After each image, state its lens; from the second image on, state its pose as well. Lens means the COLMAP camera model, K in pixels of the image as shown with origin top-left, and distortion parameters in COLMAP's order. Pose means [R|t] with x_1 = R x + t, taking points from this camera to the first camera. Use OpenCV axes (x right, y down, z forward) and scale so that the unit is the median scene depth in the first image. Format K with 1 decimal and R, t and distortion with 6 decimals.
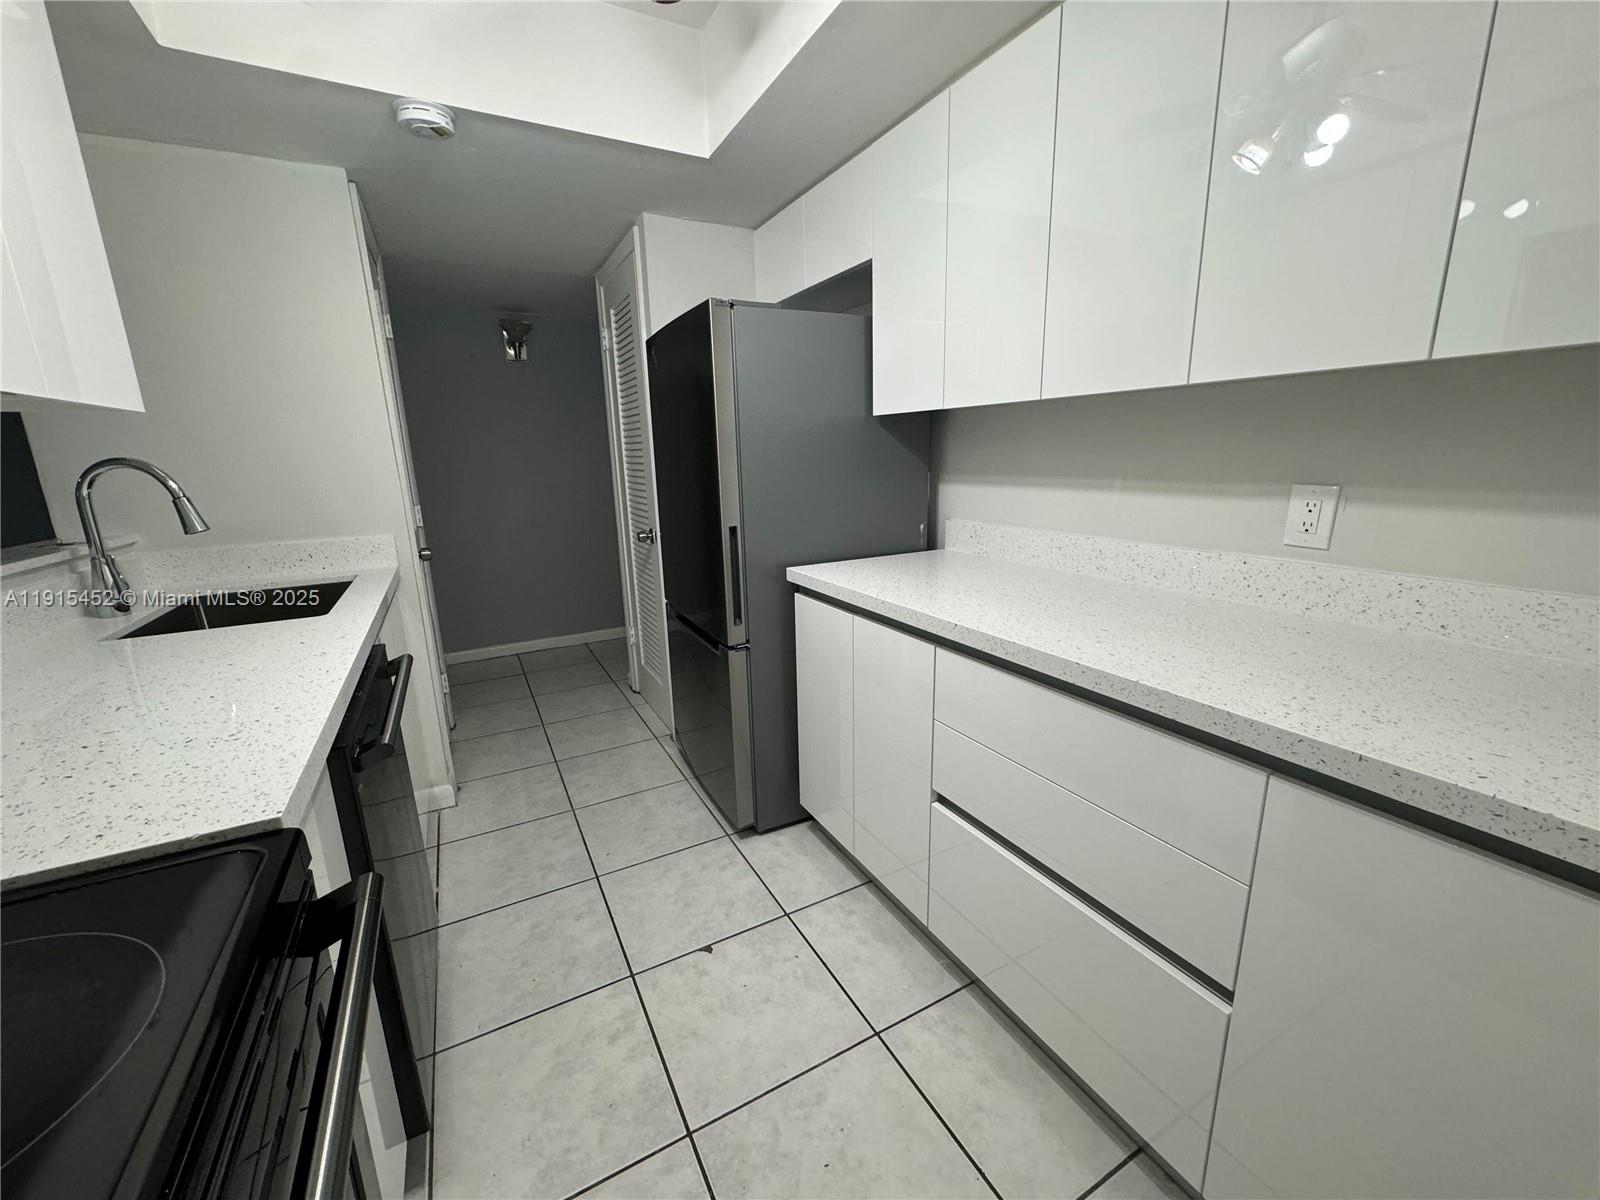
lens RADIAL K [[634.0, 0, 799.1], [0, 634.0, 601.4], [0, 0, 1]] dist [-0.002351, 0.000458]
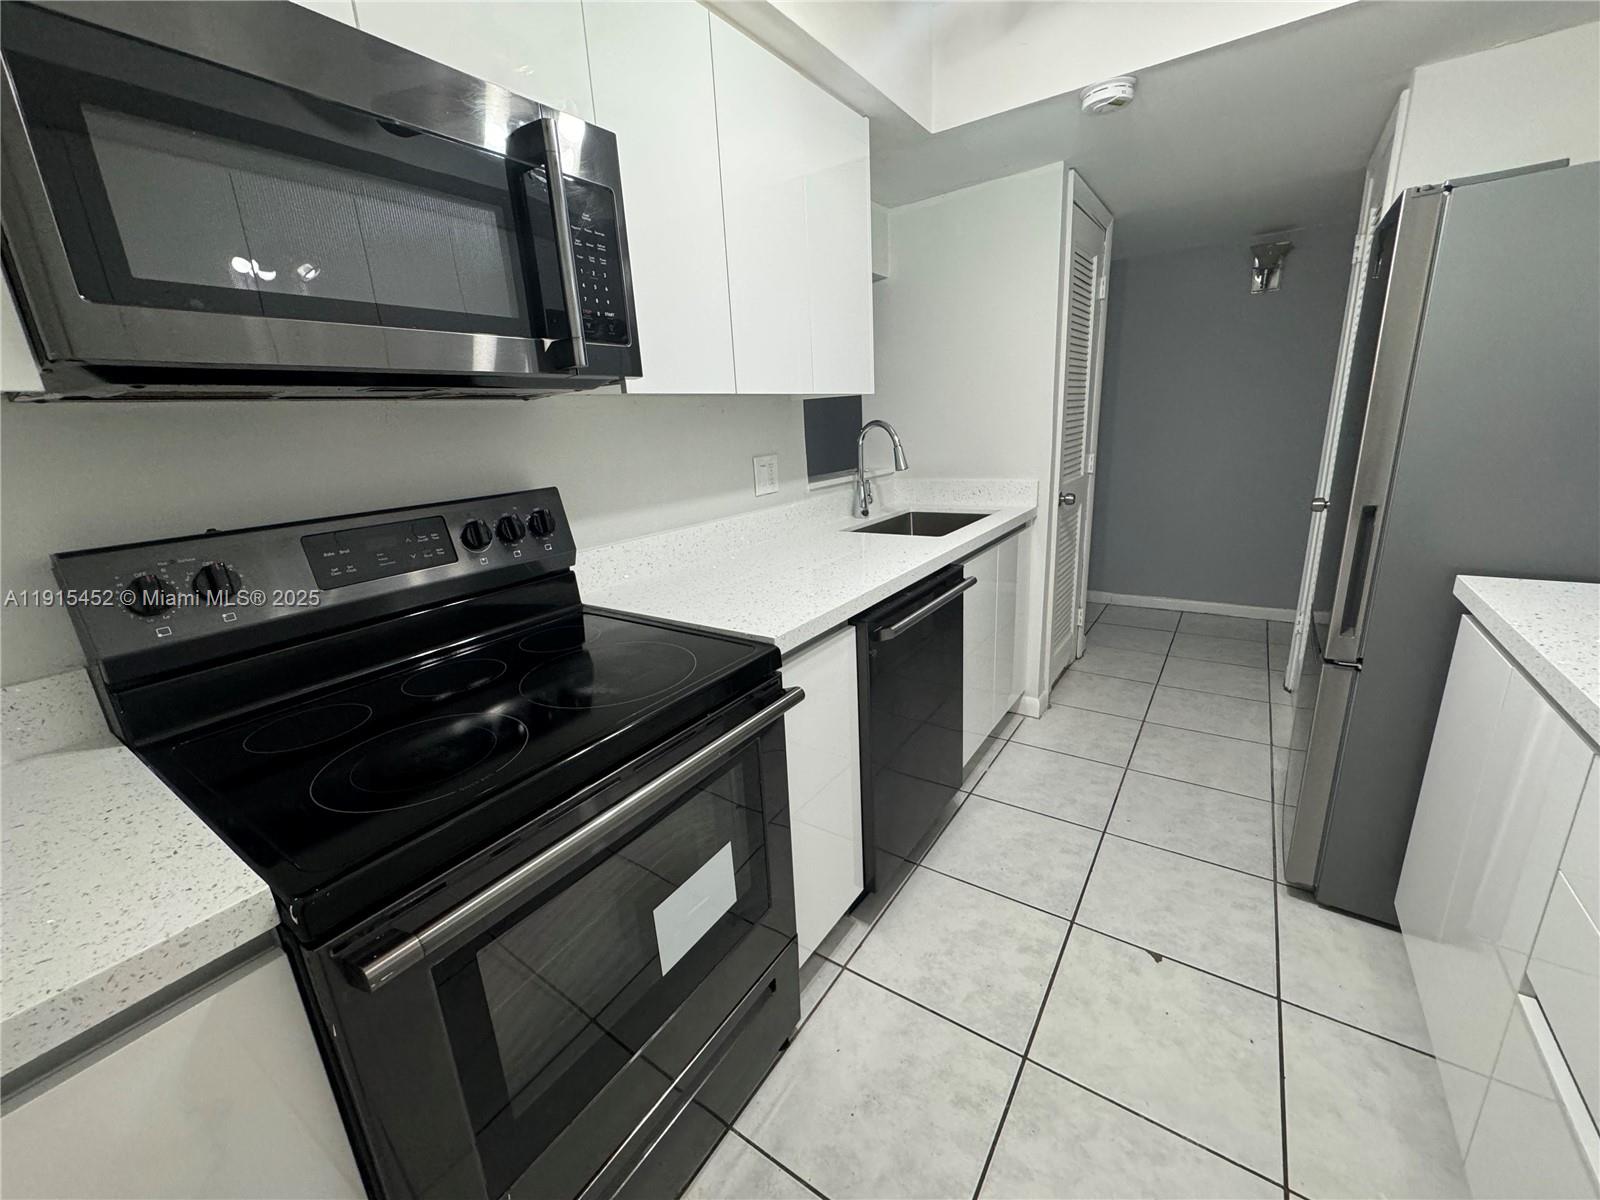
lens RADIAL K [[634.0, 0, 797.8], [0, 634.0, 600.1], [0, 0, 1]] dist [-0.002351, 0.000458]
pose [[0.453918, 0.240221, -0.858051, 0.300984], [-0.161854, 0.969183, 0.185710, -0.046501], [0.876220, 0.054582, 0.478811, 0.070530]]
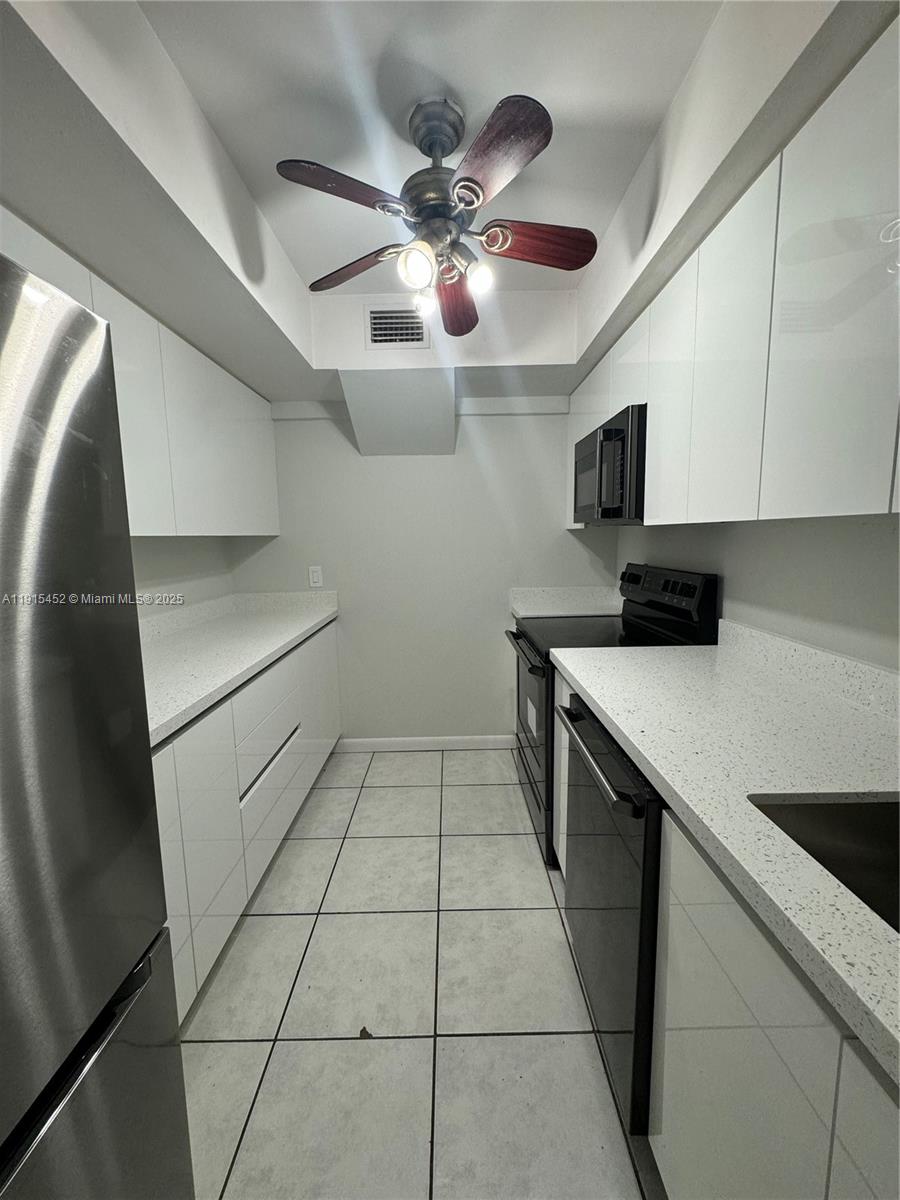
lens RADIAL K [[475.5, 0, 450.5], [0, 475.5, 600.2], [0, 0, 1]] dist [-0.002351, 0.000458]
pose [[-0.880649, -0.024284, 0.473146, -0.652161], [0.147047, 0.935354, 0.321699, -0.367156], [-0.450371, 0.352879, -0.820148, 1.387820]]
